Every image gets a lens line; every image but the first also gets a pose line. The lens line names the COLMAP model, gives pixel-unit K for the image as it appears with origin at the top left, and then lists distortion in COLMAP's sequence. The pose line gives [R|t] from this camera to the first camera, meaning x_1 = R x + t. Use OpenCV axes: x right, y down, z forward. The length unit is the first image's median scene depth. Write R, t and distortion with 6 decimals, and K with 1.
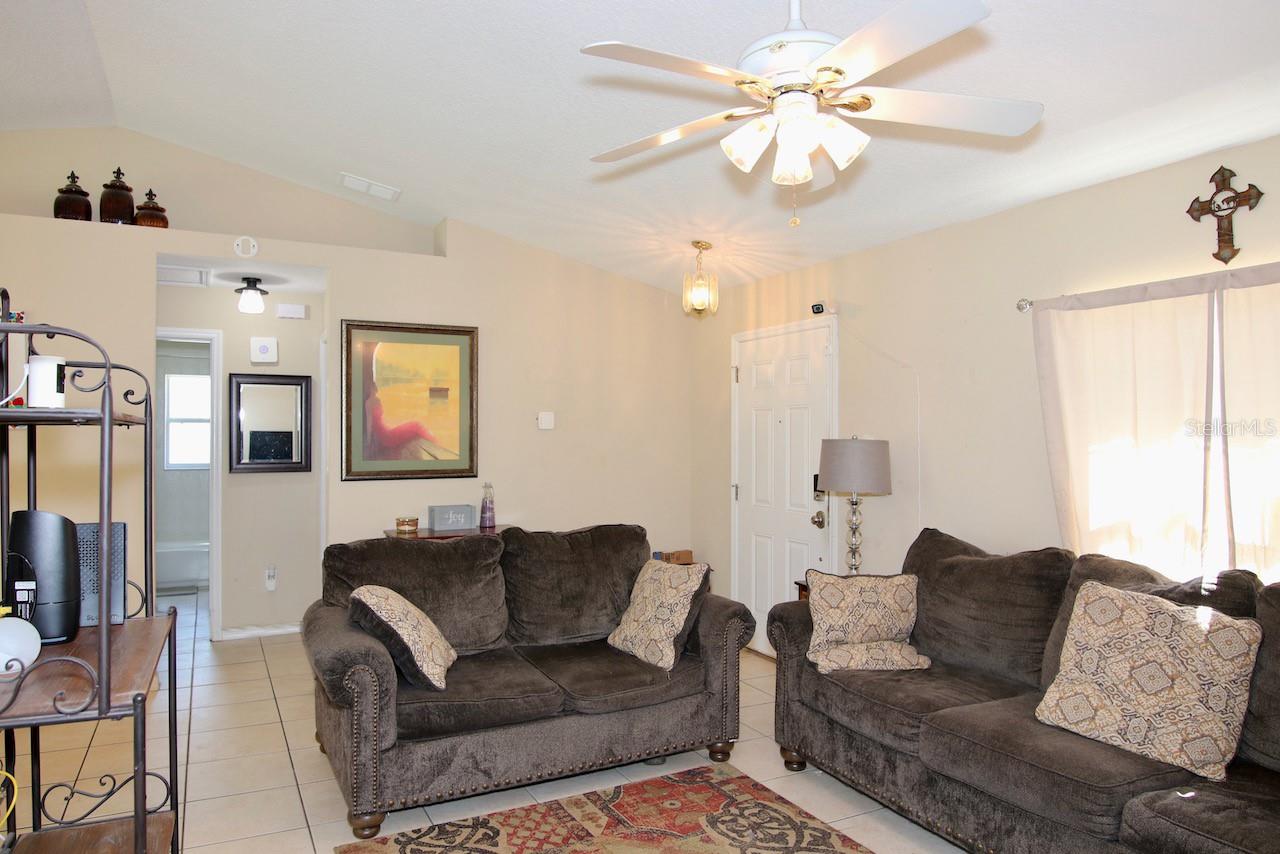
lens RADIAL K [[816.3, 0, 631.4], [0, 816.3, 435.9], [0, 0, 1]] dist [-0.015734, -0.022612]
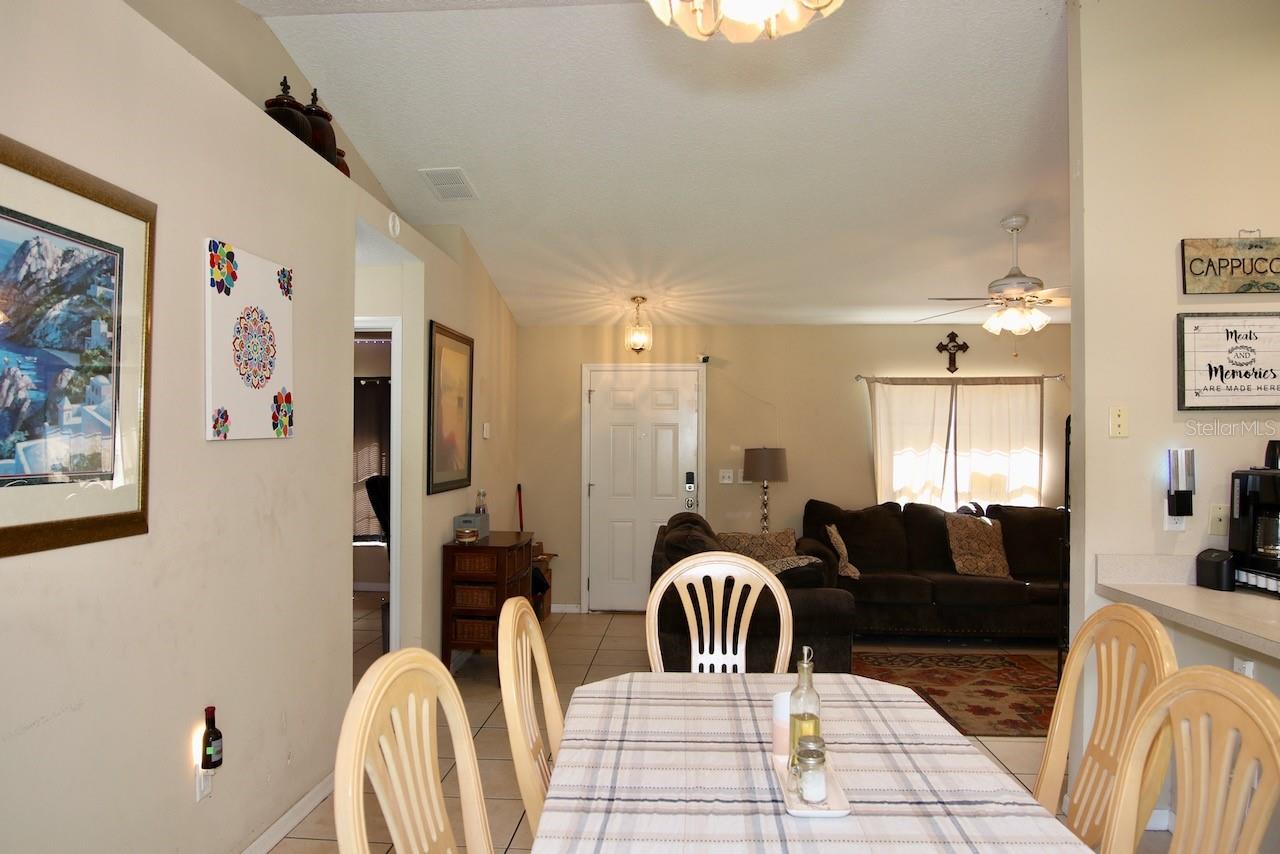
lens RADIAL K [[816.3, 0, 631.4], [0, 816.3, 435.9], [0, 0, 1]] dist [-0.015734, -0.022612]
pose [[0.518275, 0.010895, 0.855145, -1.733921], [-0.004320, 0.999939, -0.010121, -0.003539], [-0.855203, 0.001551, 0.518290, 0.554981]]
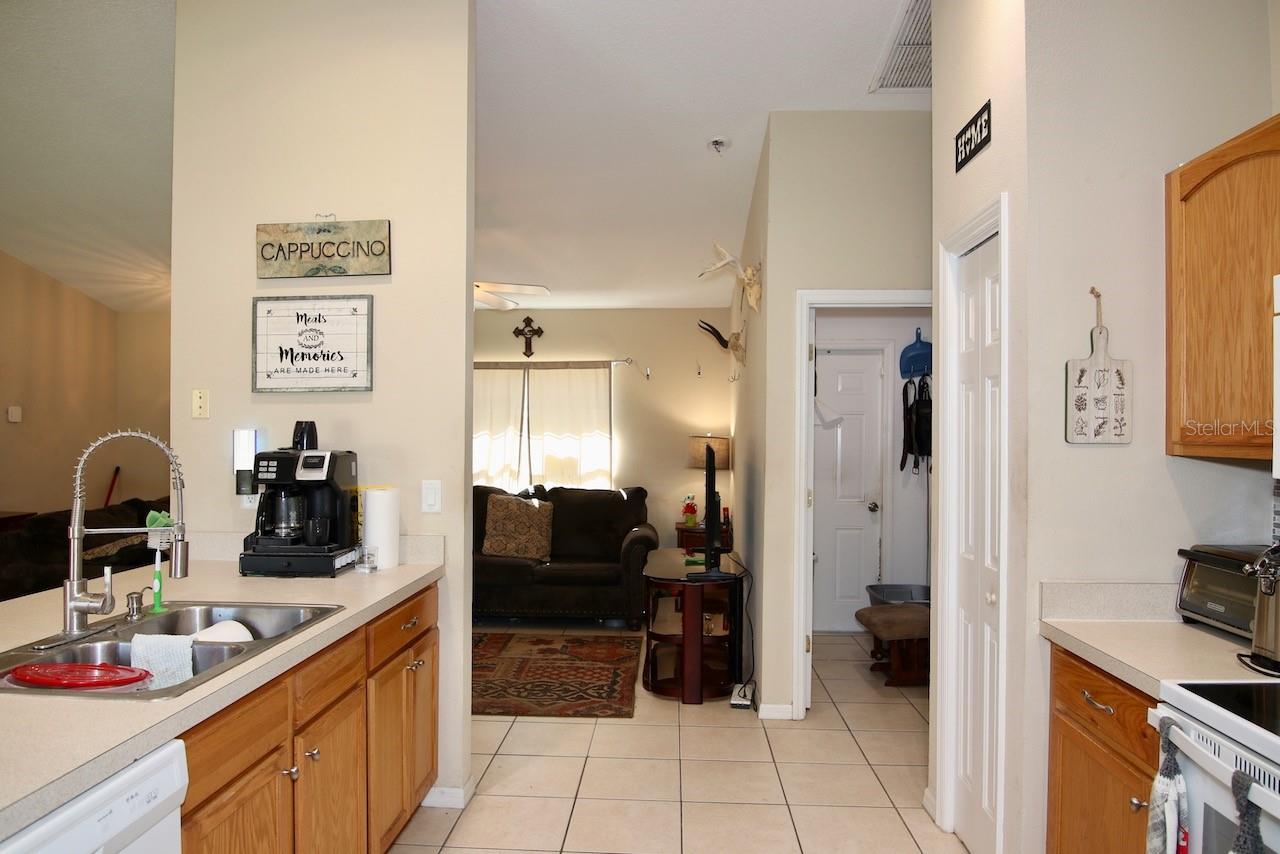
lens RADIAL K [[816.3, 0, 631.4], [0, 816.3, 435.9], [0, 0, 1]] dist [-0.015734, -0.022612]
pose [[0.506534, -0.003997, 0.862211, -1.160245], [-0.004574, 0.999963, 0.007323, -0.002144], [-0.862208, -0.007653, 0.506497, -0.477930]]
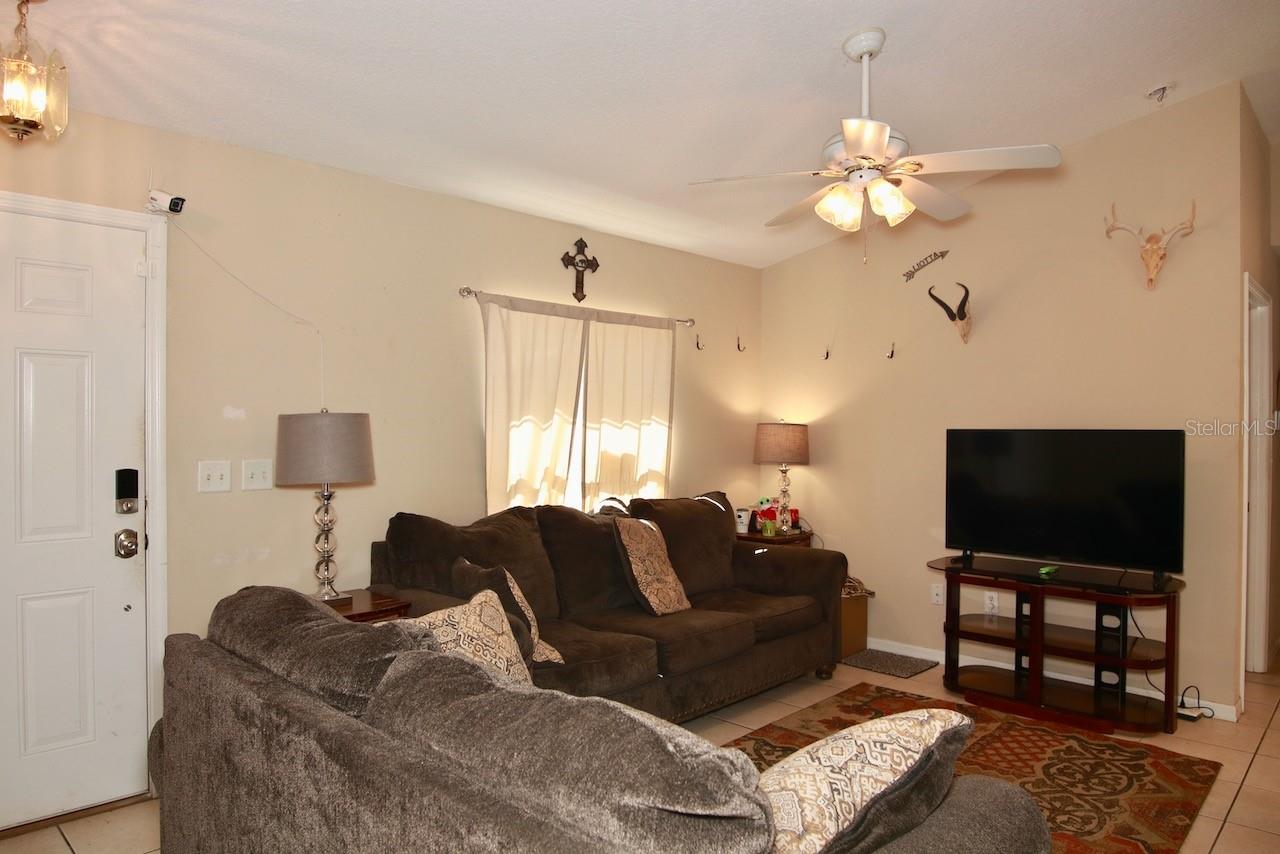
lens RADIAL K [[816.3, 0, 631.4], [0, 816.3, 435.9], [0, 0, 1]] dist [-0.015734, -0.022612]
pose [[-0.319170, -0.014497, 0.947587, -0.751606], [-0.005863, 0.999894, 0.013322, 0.018803], [-0.947679, -0.001304, -0.319221, 1.367520]]
